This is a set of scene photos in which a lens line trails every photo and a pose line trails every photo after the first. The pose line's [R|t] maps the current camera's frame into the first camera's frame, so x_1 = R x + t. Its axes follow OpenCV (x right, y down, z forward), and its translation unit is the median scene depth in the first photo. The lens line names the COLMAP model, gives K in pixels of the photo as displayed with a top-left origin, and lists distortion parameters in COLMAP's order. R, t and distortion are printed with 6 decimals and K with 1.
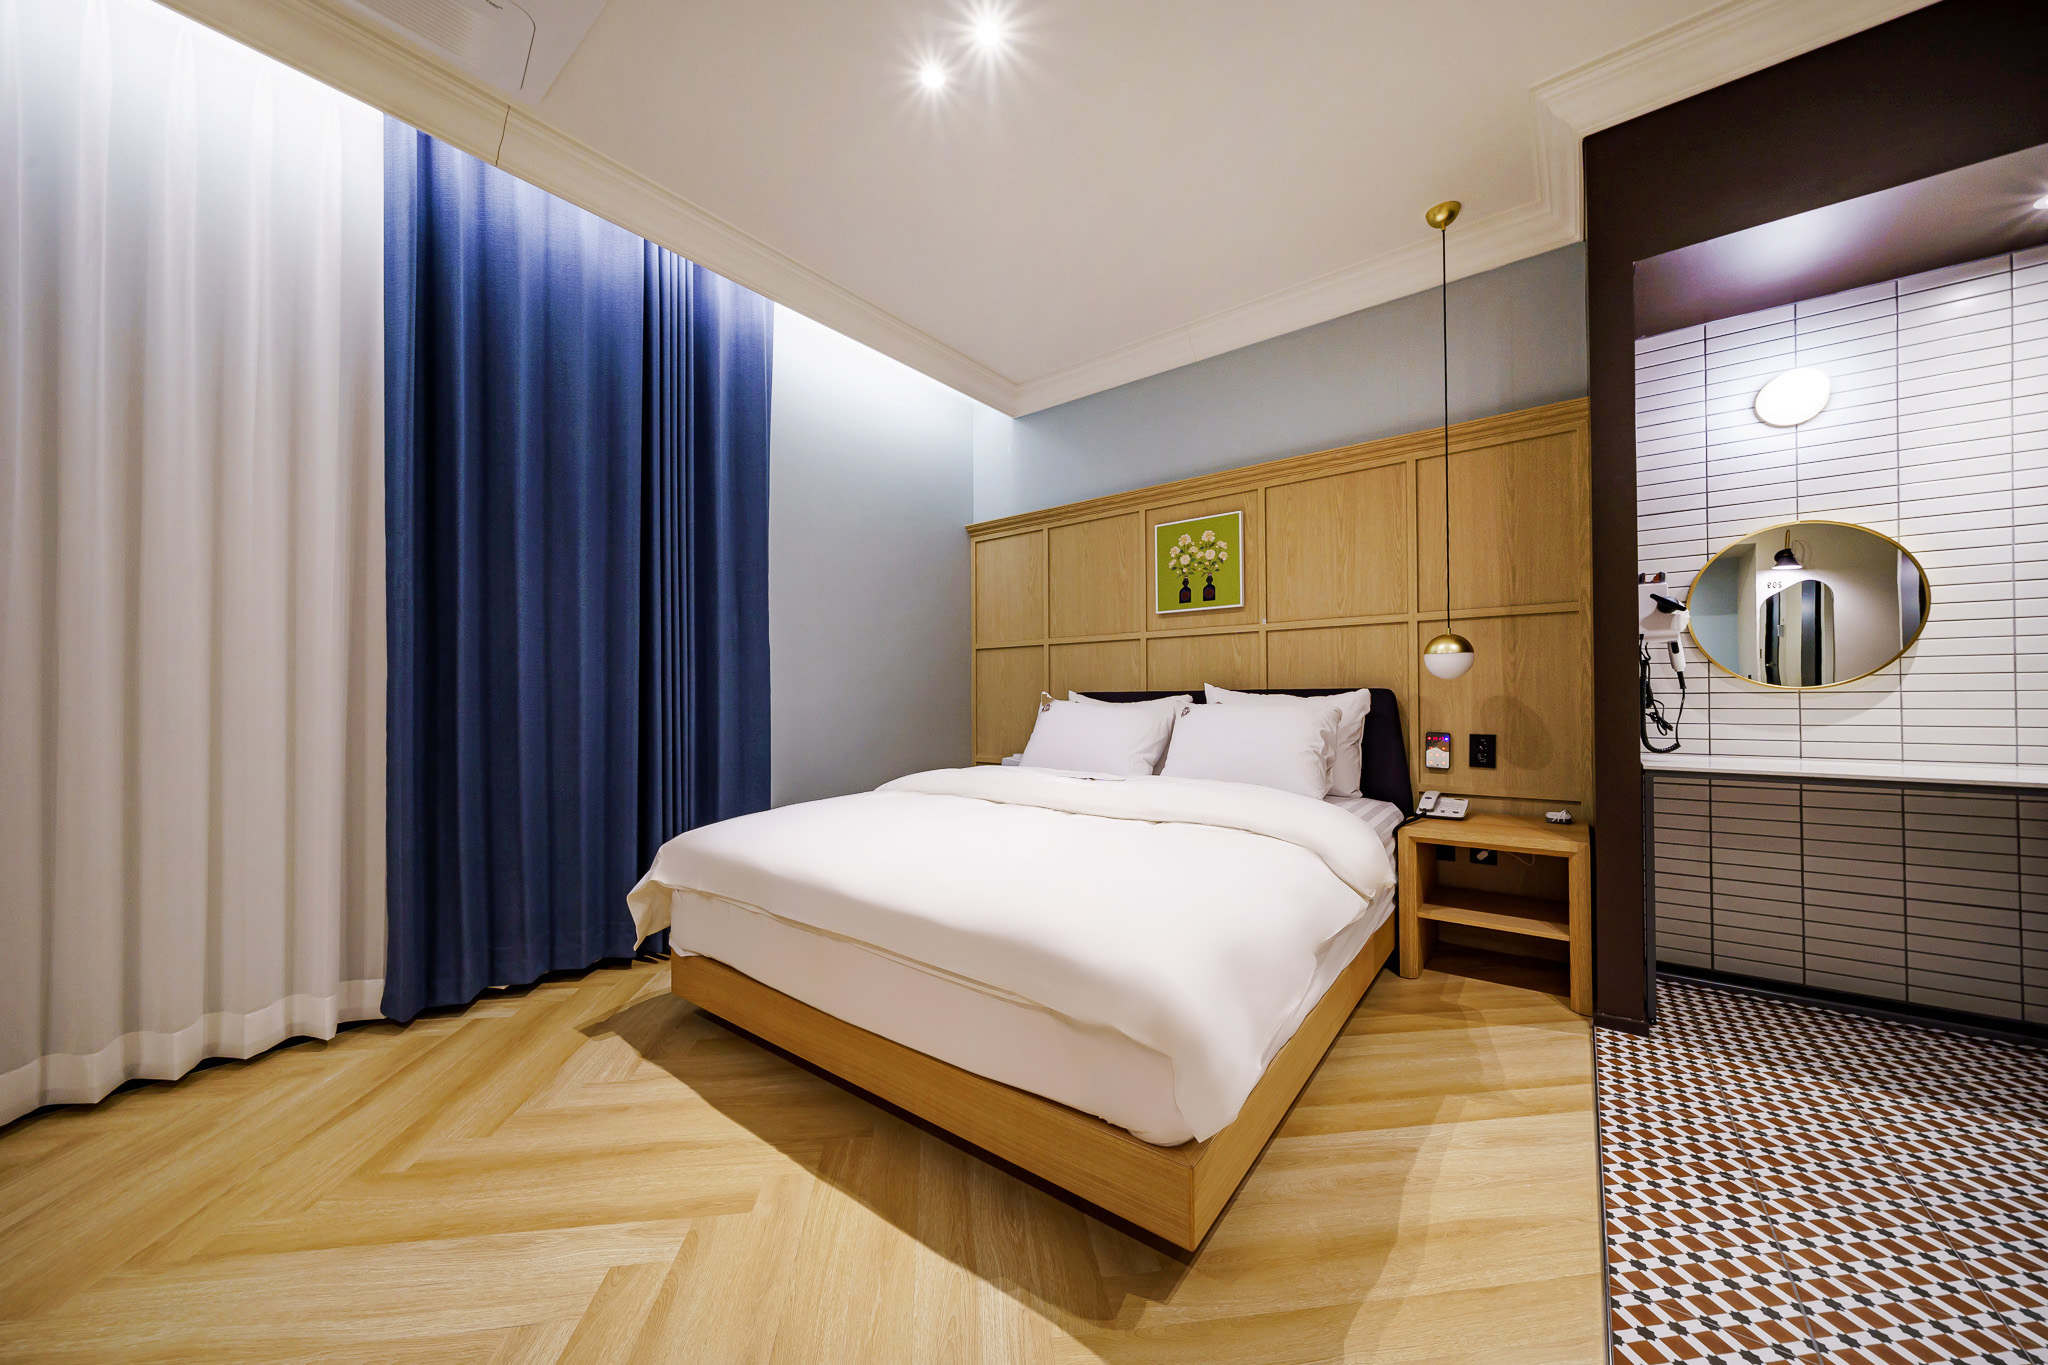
lens RADIAL K [[709.3, 0, 1023.5], [0, 709.3, 694.1], [0, 0, 1]] dist [-0.002945, -0.000284]
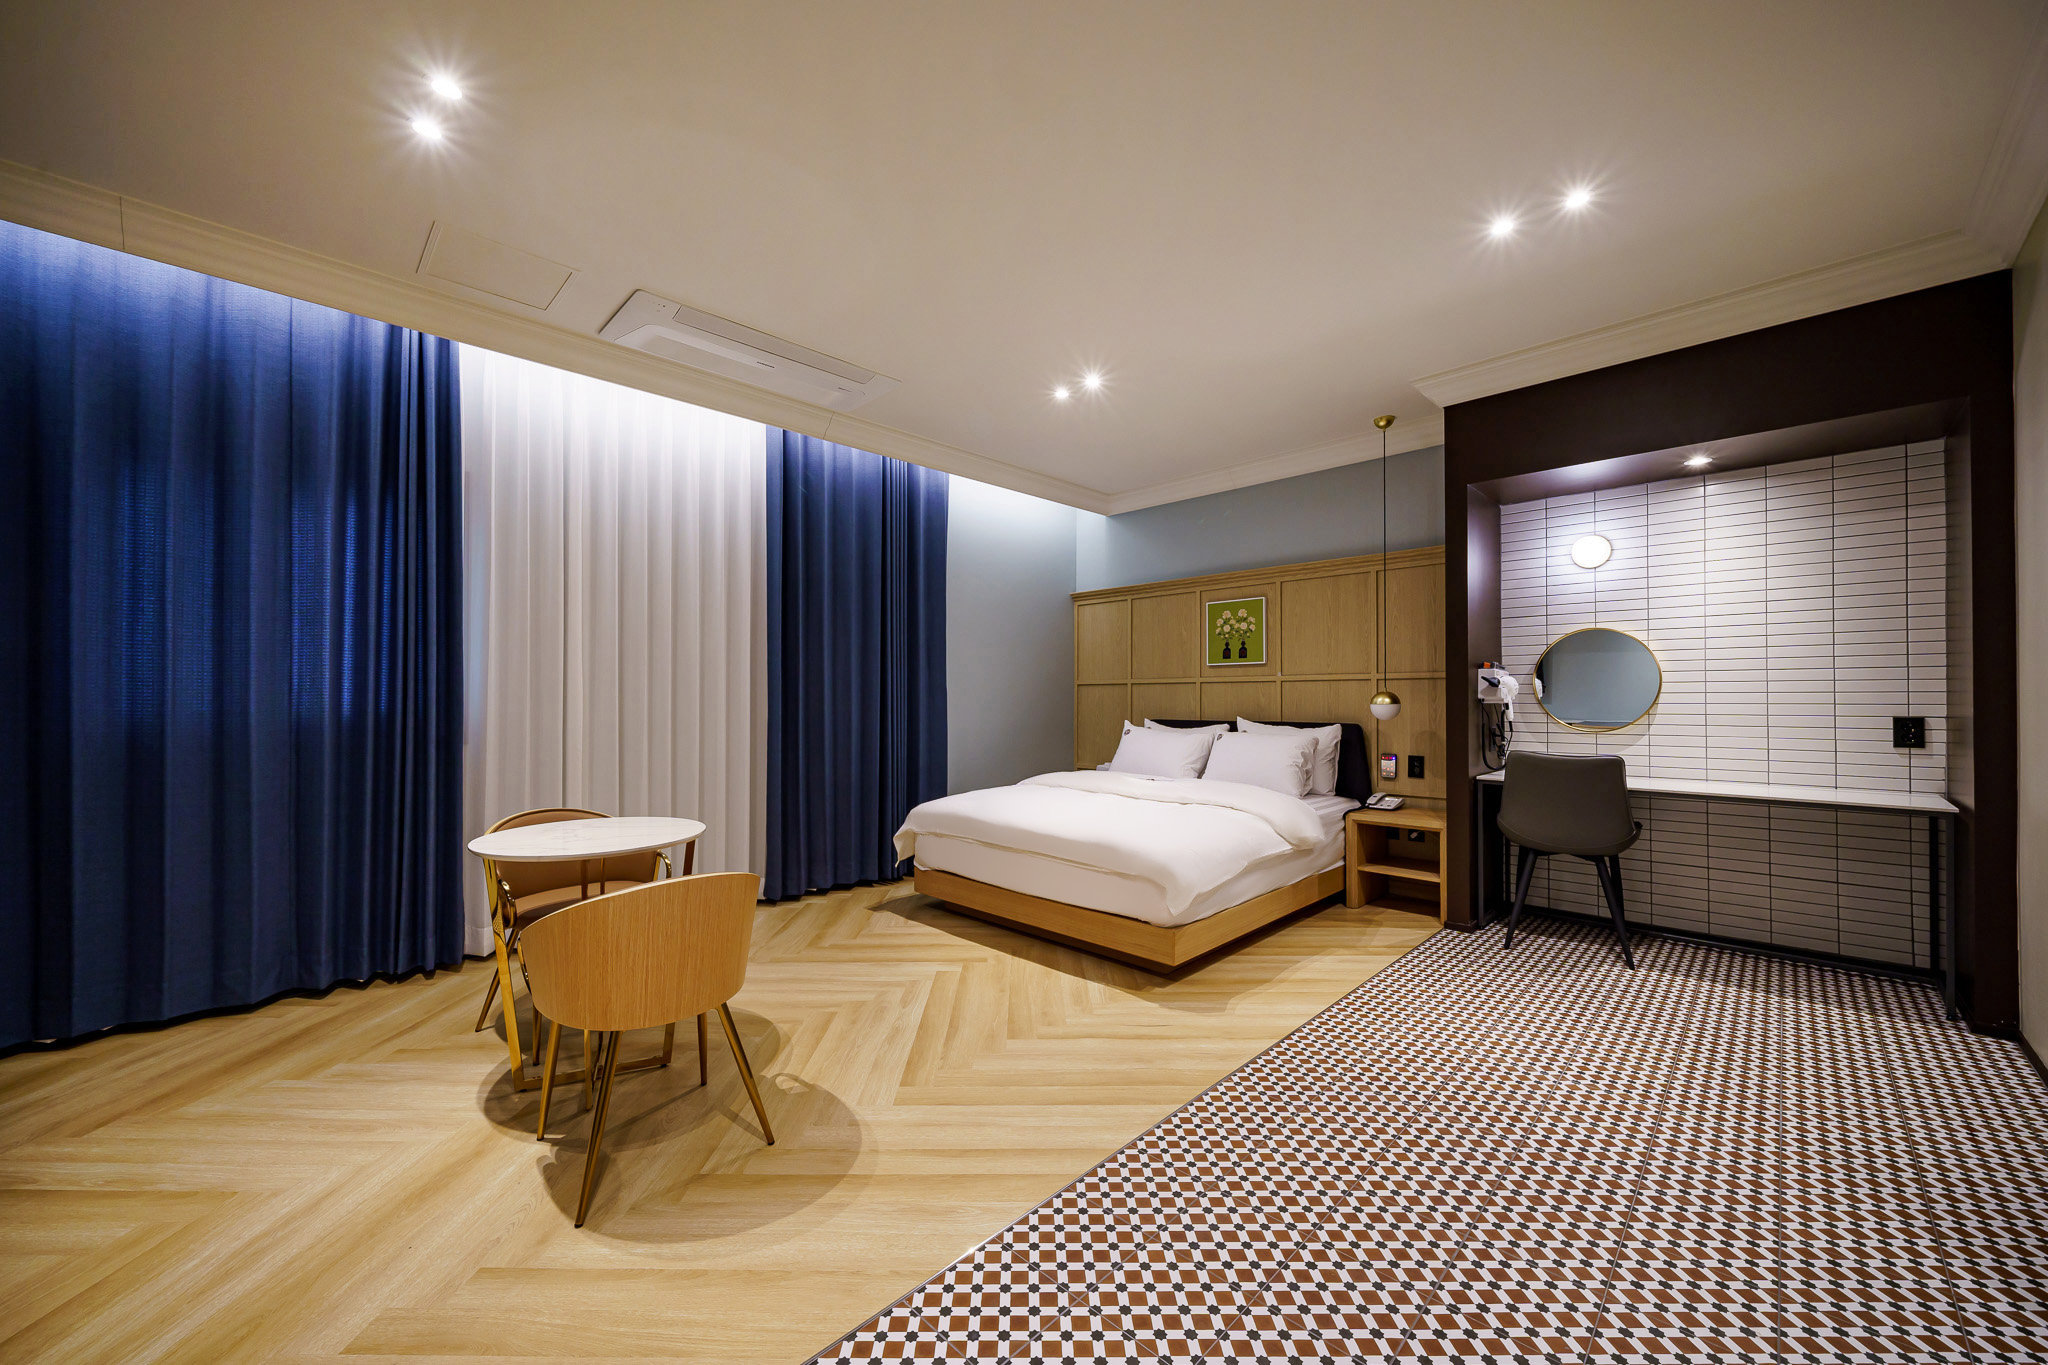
lens RADIAL K [[747.7, 0, 1012.2], [0, 747.7, 696.0], [0, 0, 1]] dist [-0.012305, -0.000015]
pose [[0.990012, 0.004890, -0.140901, 0.017186], [-0.004782, 0.999988, 0.001111, -0.070789], [0.140905, -0.000426, 0.990023, -0.723890]]
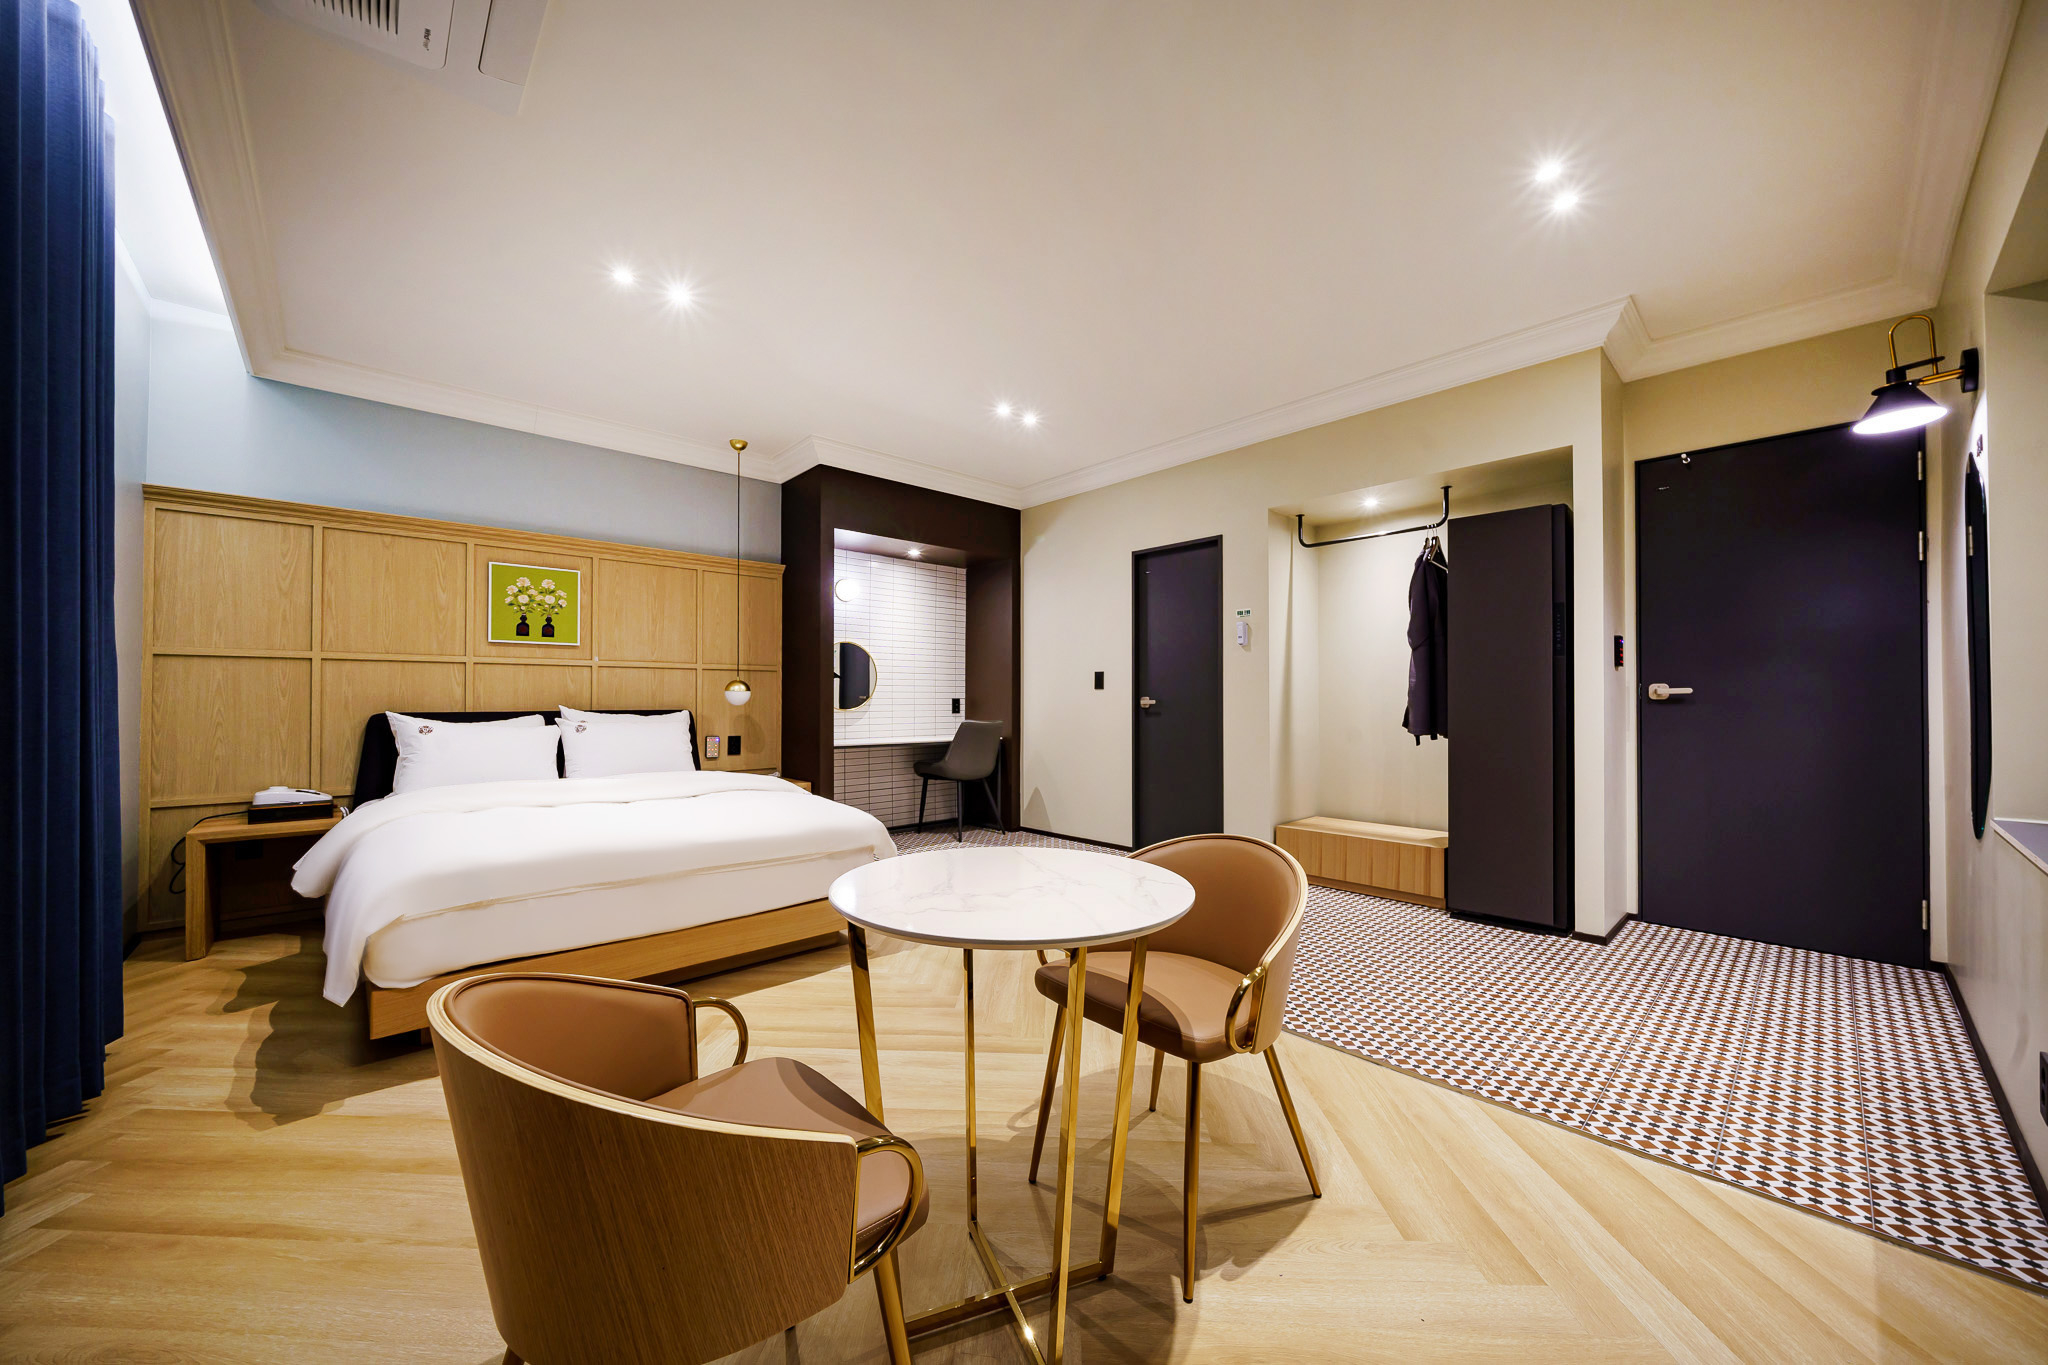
lens RADIAL K [[747.7, 0, 1012.2], [0, 747.7, 696.0], [0, 0, 1]] dist [-0.012305, -0.000015]
pose [[0.182116, 0.009243, 0.983234, -1.097879], [-0.007623, 0.999939, -0.007988, -0.034158], [-0.983248, -0.006040, 0.182175, -0.022592]]
